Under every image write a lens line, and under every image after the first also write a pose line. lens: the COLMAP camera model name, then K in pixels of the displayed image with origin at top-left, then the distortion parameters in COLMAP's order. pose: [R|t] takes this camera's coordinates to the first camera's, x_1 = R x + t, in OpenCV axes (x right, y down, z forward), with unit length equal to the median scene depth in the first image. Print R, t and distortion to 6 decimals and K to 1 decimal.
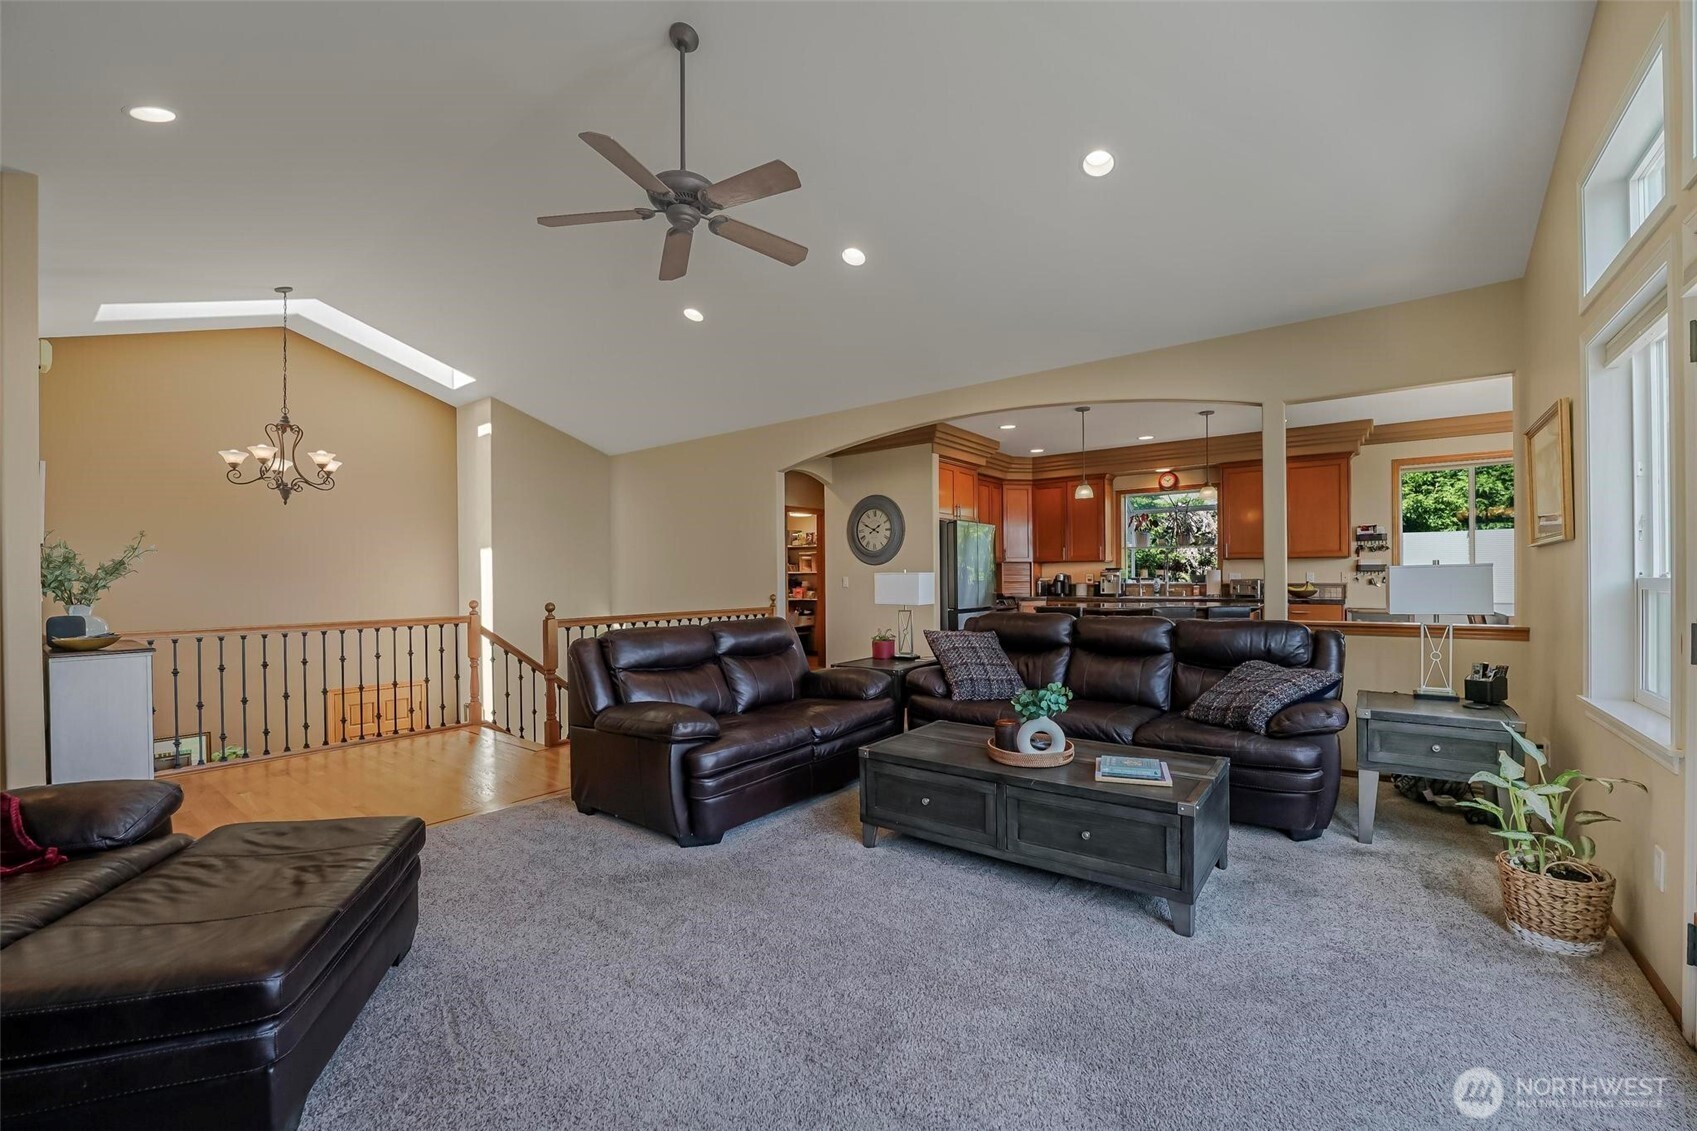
lens RADIAL K [[685.9, 0, 851.5], [0, 685.9, 576.6], [0, 0, 1]] dist [-0.025704, 0.004145]
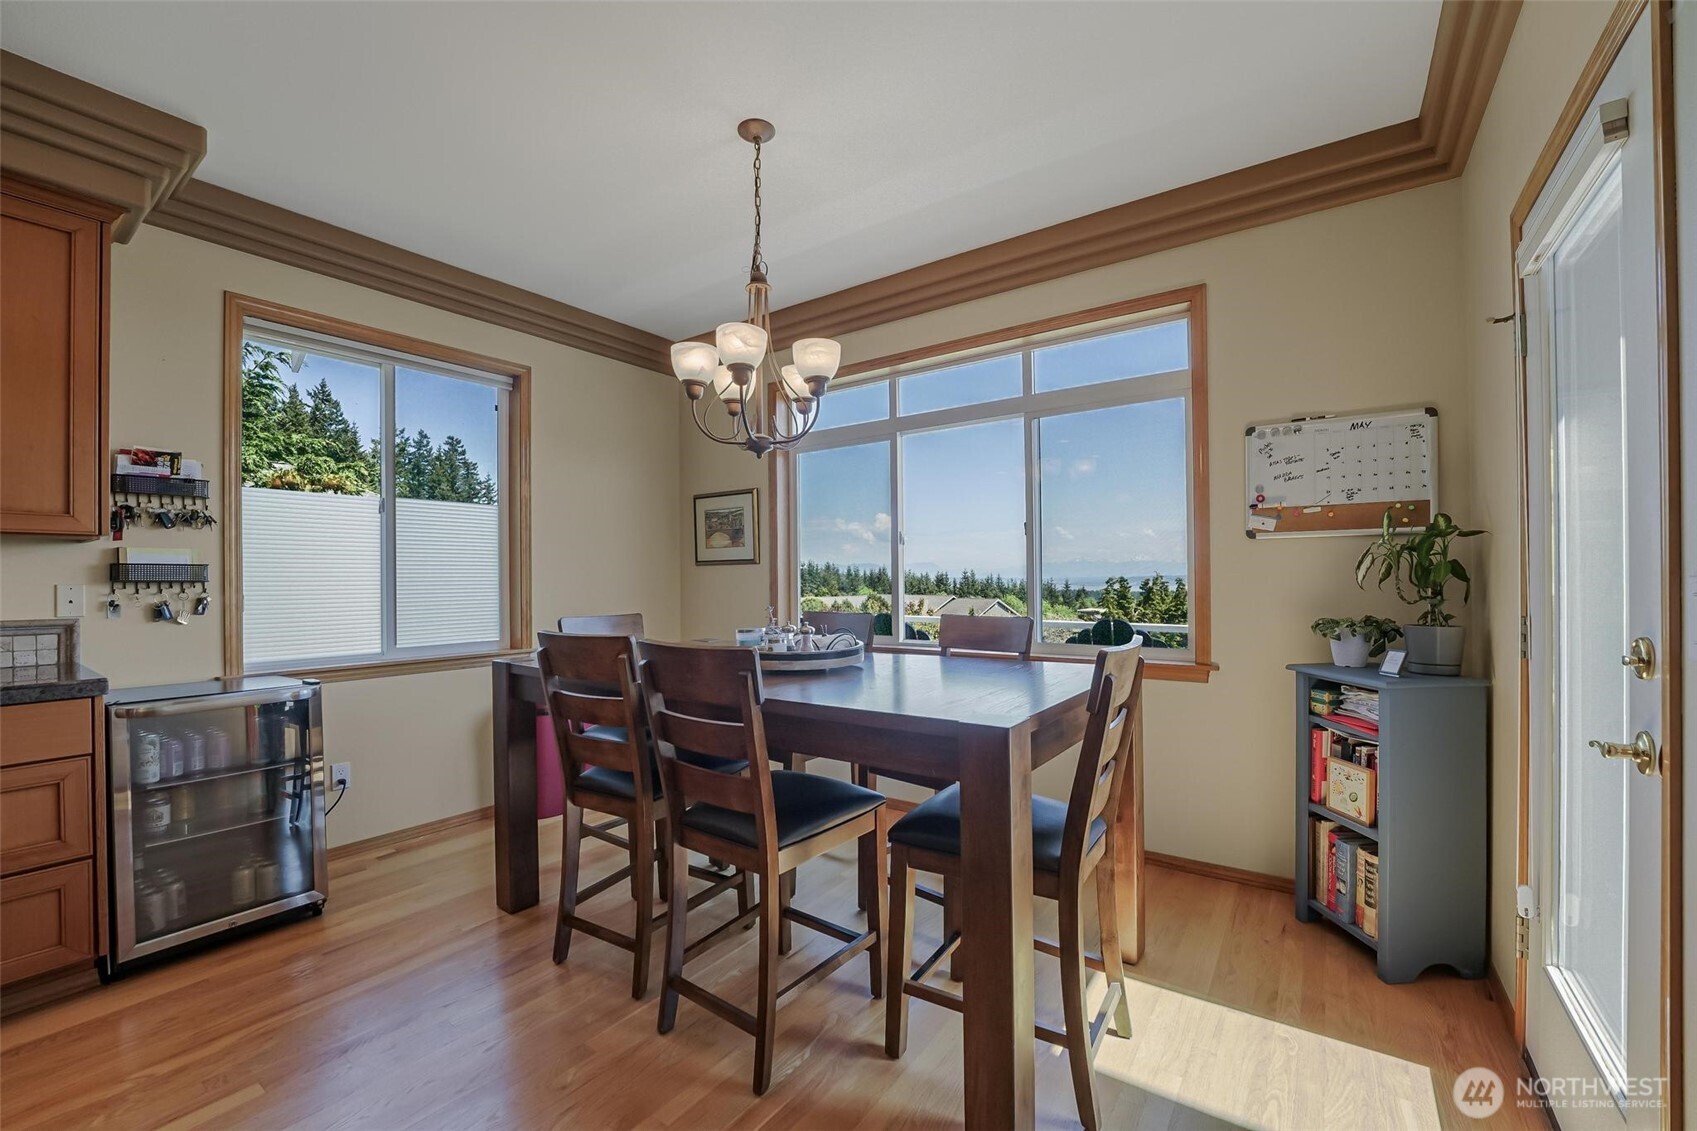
lens RADIAL K [[685.9, 0, 851.5], [0, 685.9, 576.6], [0, 0, 1]] dist [-0.025704, 0.004145]
pose [[-0.035650, 0.010356, 0.999311, 0.405354], [0.008748, 0.999911, -0.010050, -0.004225], [-0.999326, 0.008383, -0.035737, 0.652268]]
